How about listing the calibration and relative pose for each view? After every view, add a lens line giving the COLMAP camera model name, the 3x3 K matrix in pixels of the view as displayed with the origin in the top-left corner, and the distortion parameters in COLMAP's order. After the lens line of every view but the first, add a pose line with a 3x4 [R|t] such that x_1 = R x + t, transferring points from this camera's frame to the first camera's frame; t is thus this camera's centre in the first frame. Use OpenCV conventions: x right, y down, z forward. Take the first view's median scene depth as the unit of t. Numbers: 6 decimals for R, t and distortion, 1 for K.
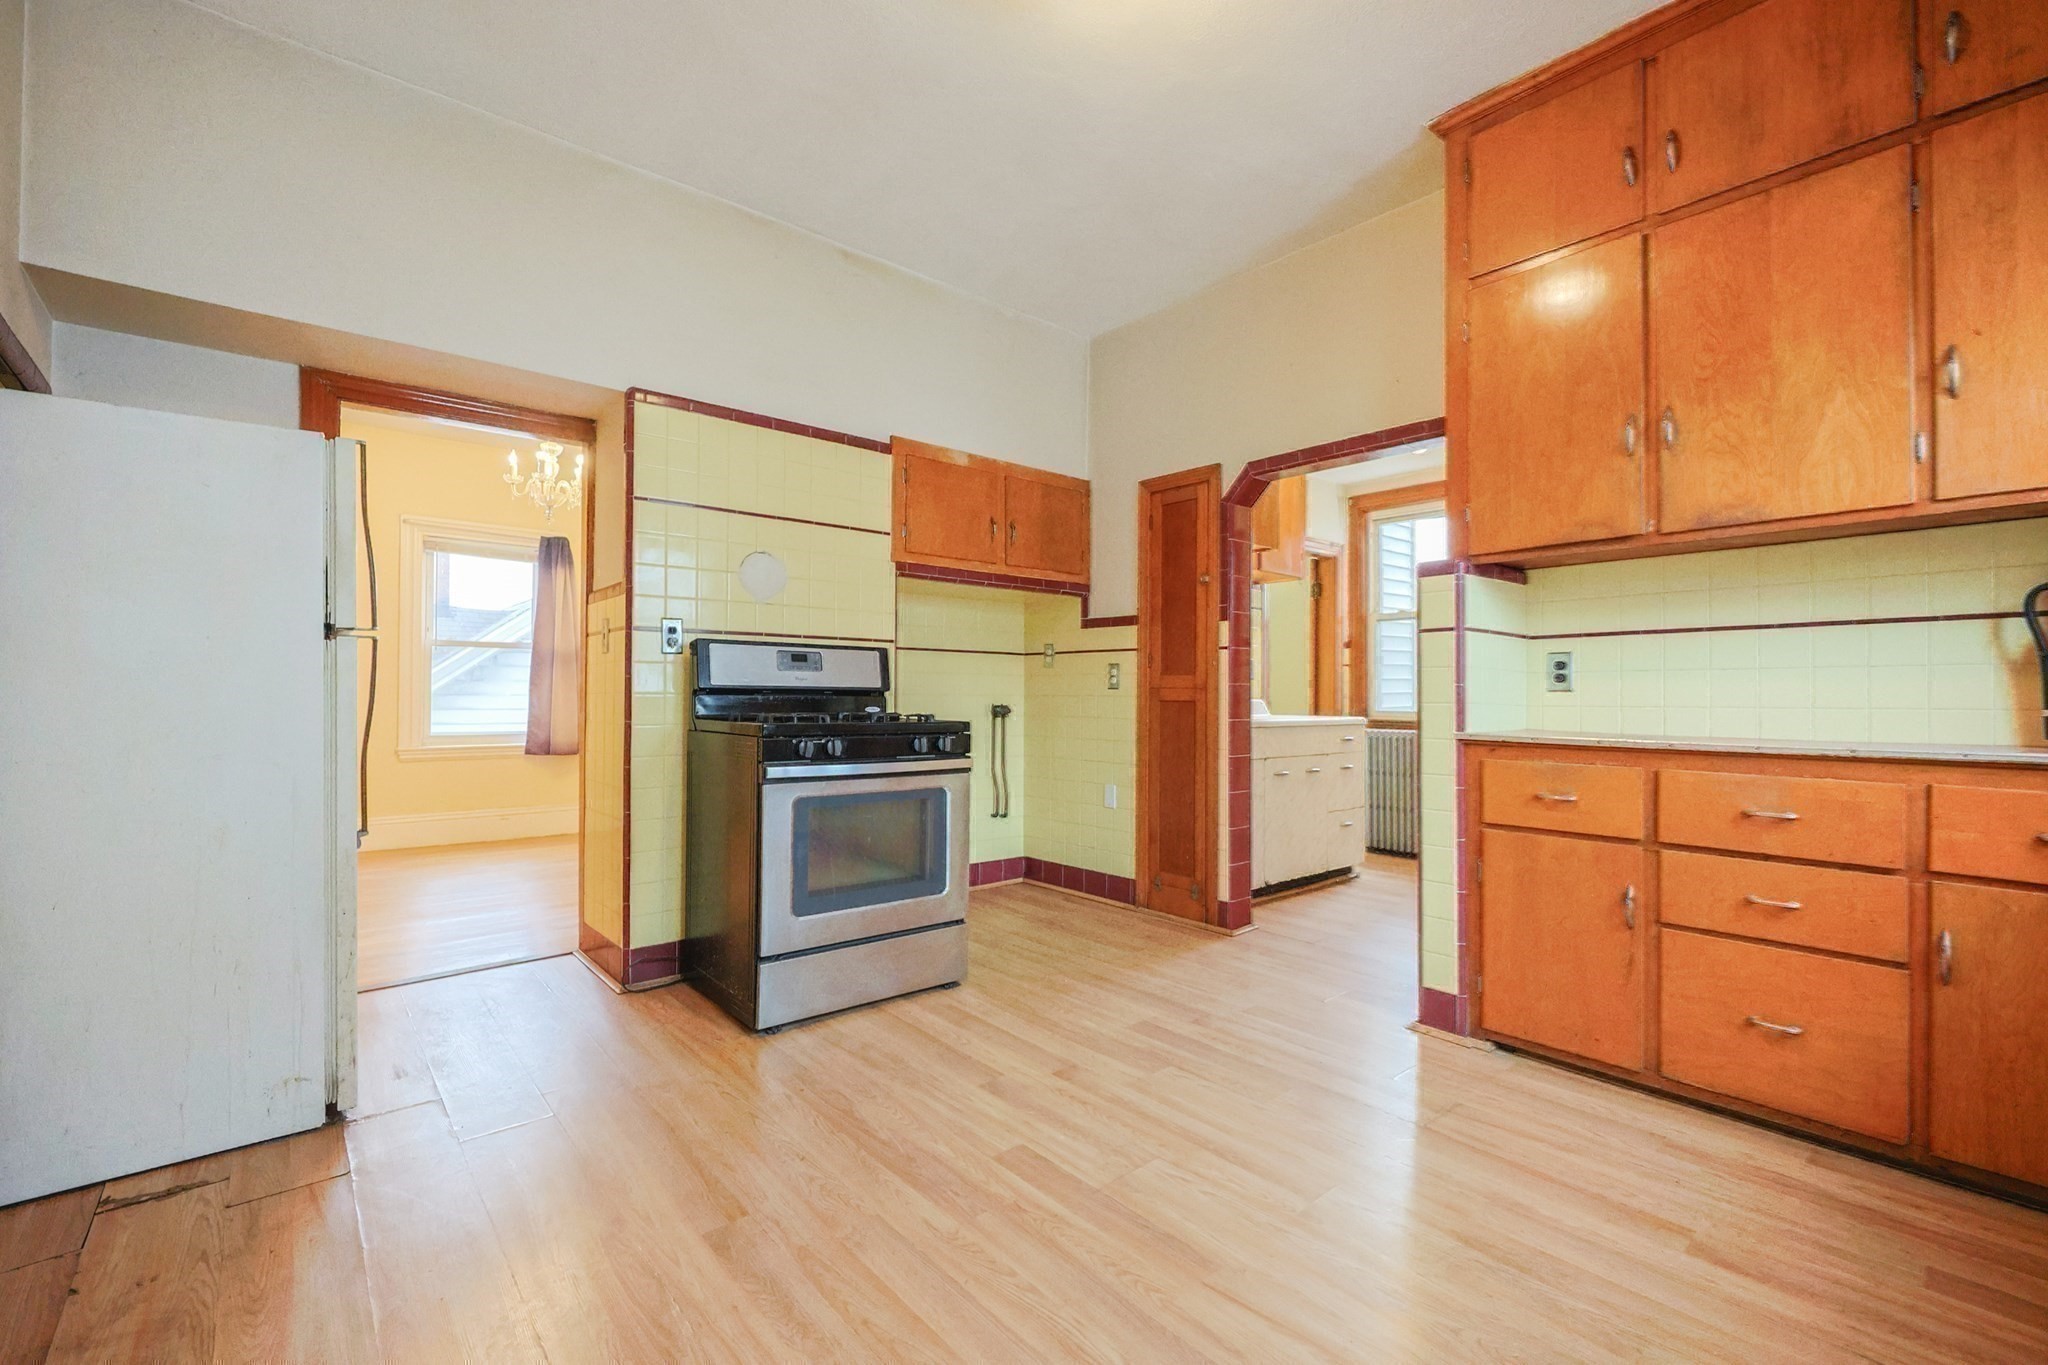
lens RADIAL K [[886.4, 0, 1034.0], [0, 886.4, 690.3], [0, 0, 1]] dist [-0.001316, -0.000568]
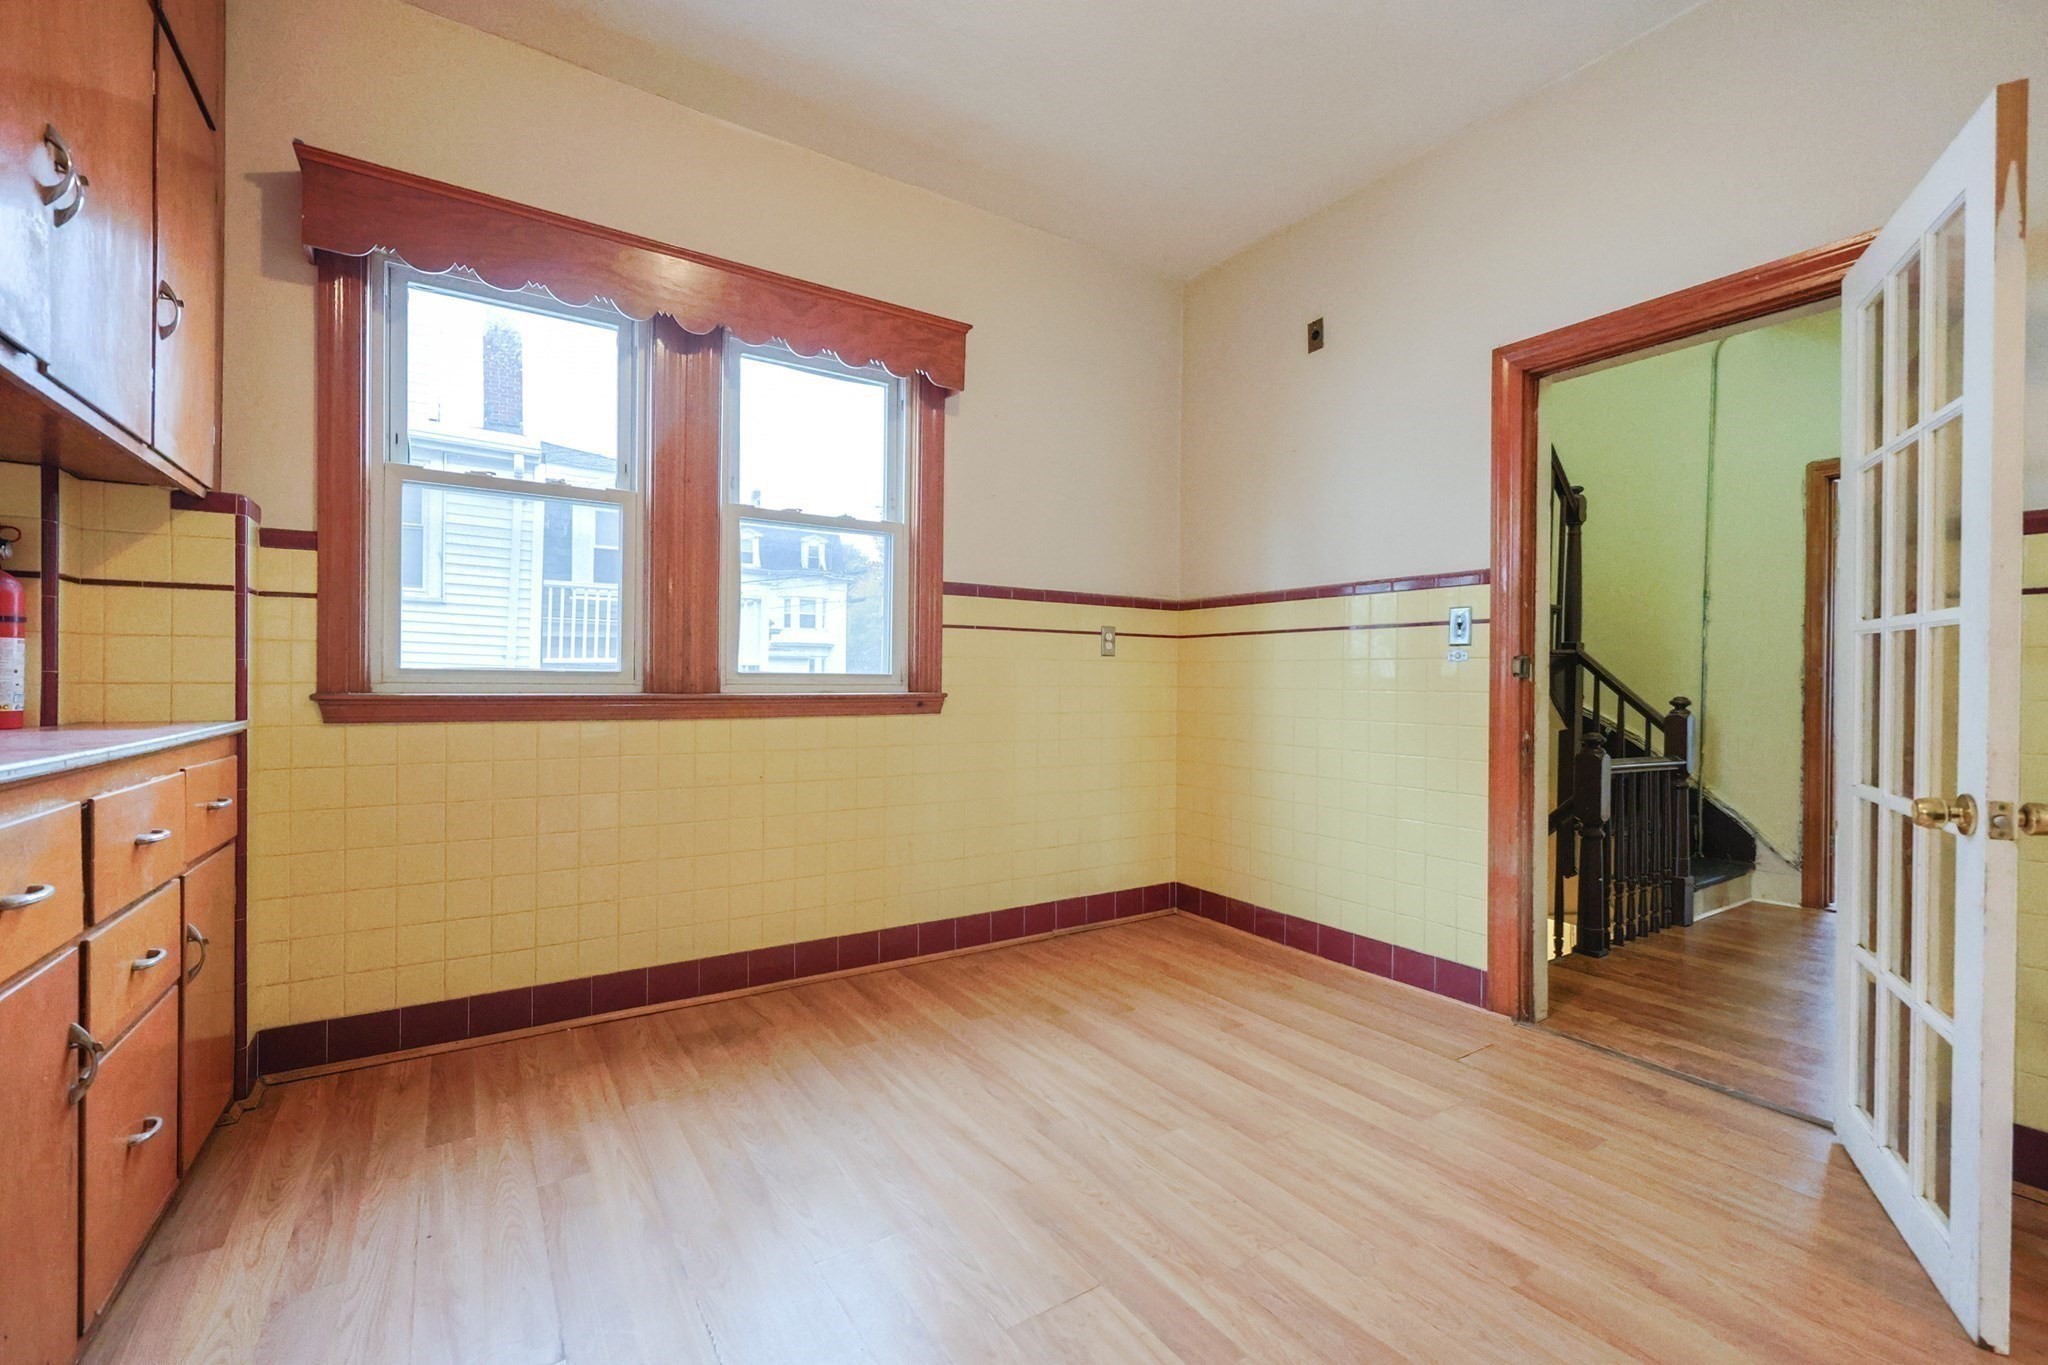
lens RADIAL K [[857.2, 0, 1031.2], [0, 857.2, 681.8], [0, 0, 1]] dist [-0.001586, -0.000526]
pose [[-0.991476, -0.014339, 0.129496, 0.030794], [-0.015400, 0.999856, -0.007196, 0.007654], [-0.129374, -0.009129, -0.991554, 1.274703]]
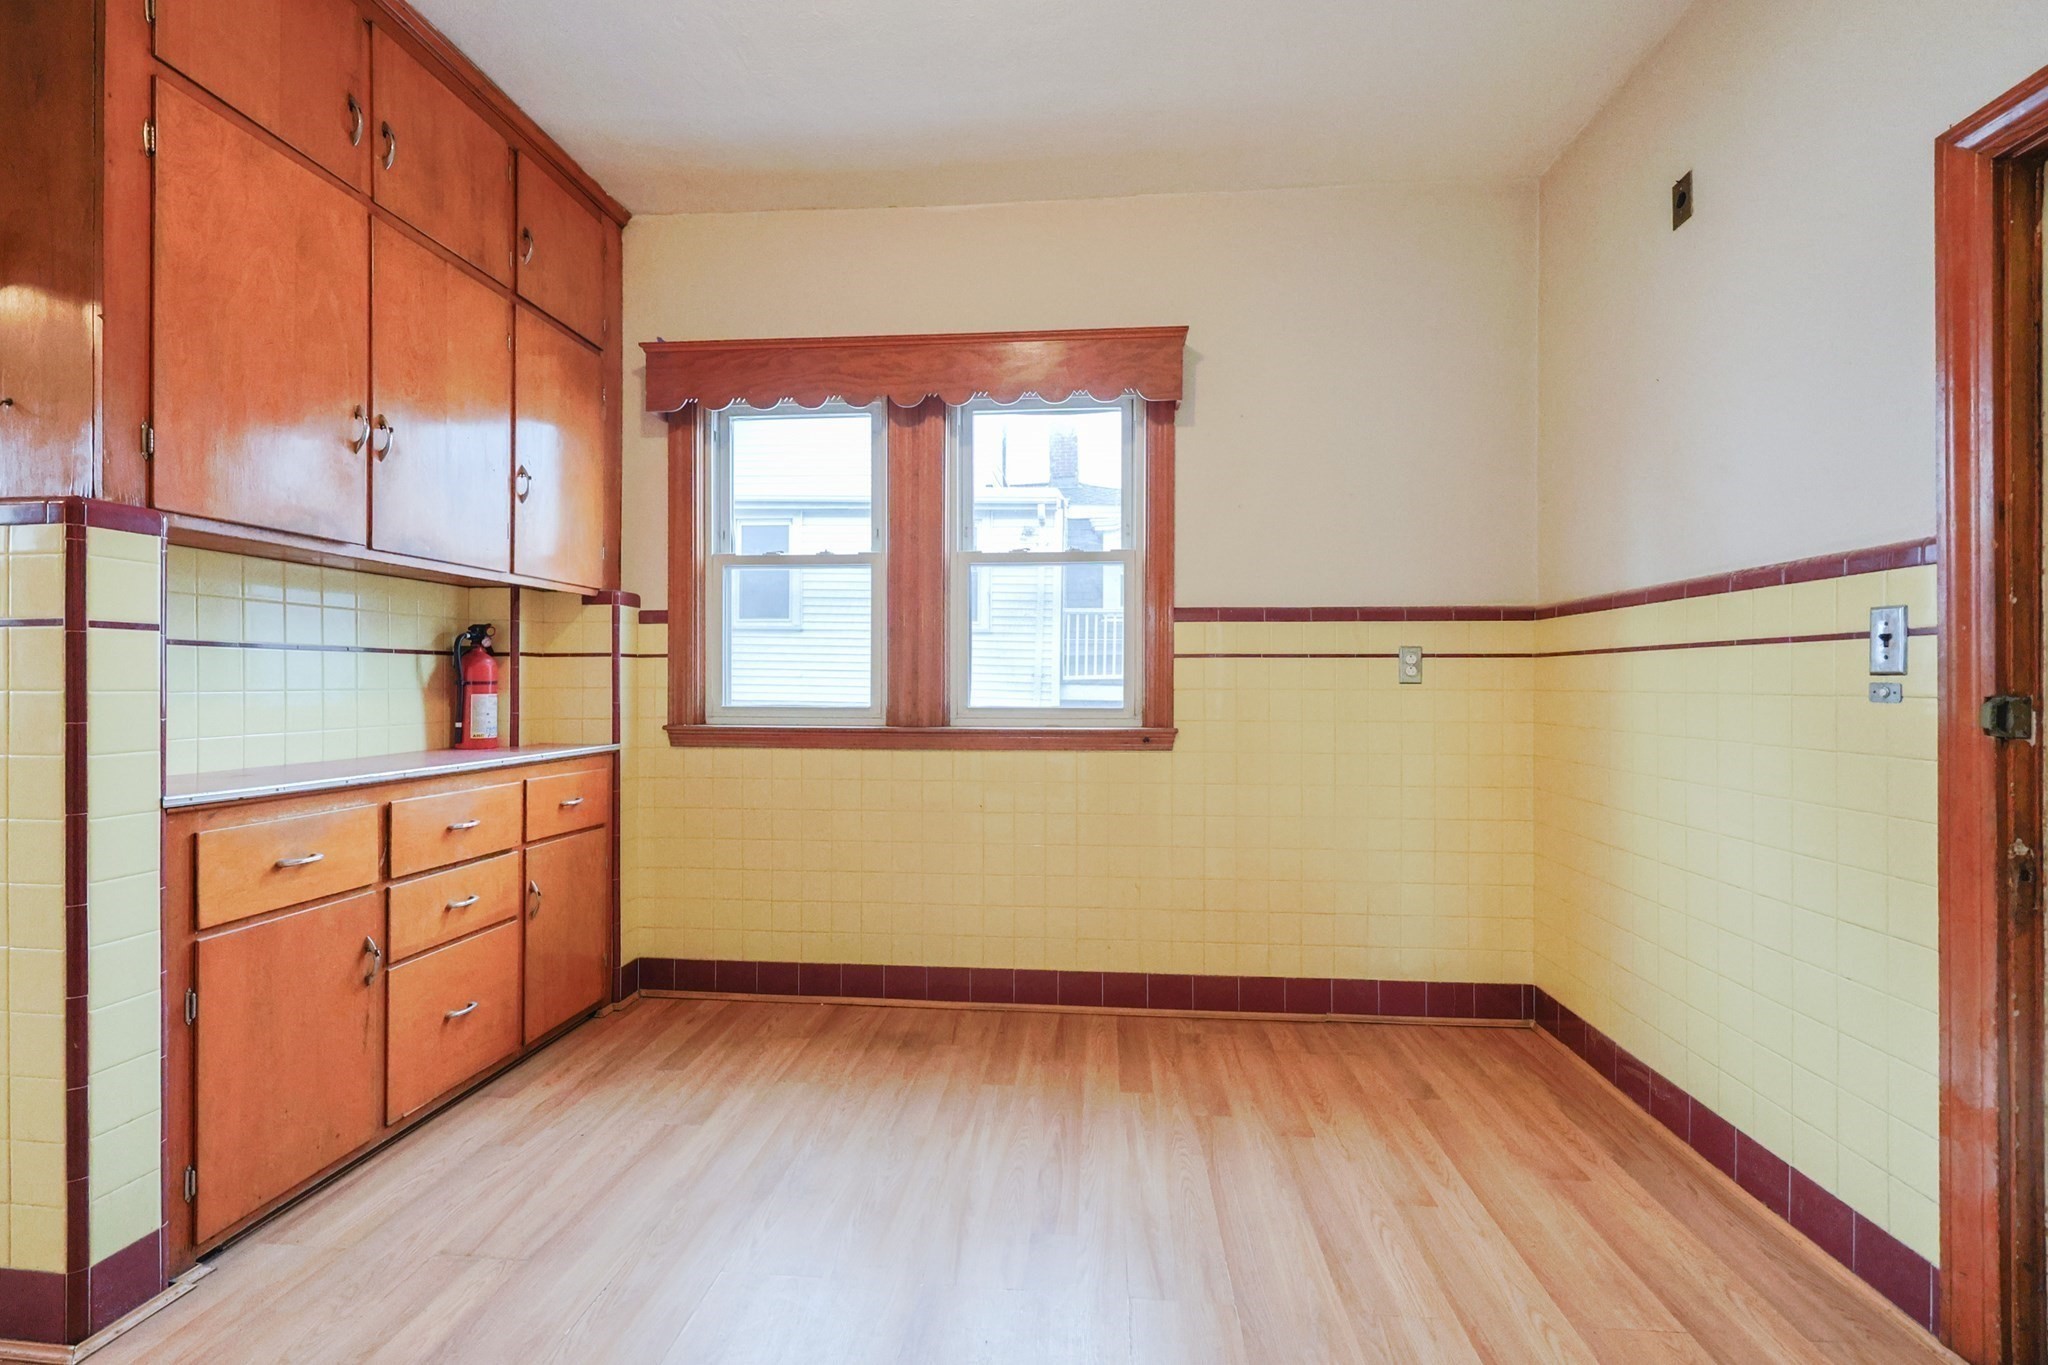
lens RADIAL K [[857.2, 0, 1031.2], [0, 857.2, 681.8], [0, 0, 1]] dist [-0.001586, -0.000526]
pose [[-0.701416, -0.005715, 0.712729, -0.365738], [-0.013561, 0.999894, -0.005329, -0.036783], [-0.712623, -0.013403, -0.701419, 1.002192]]
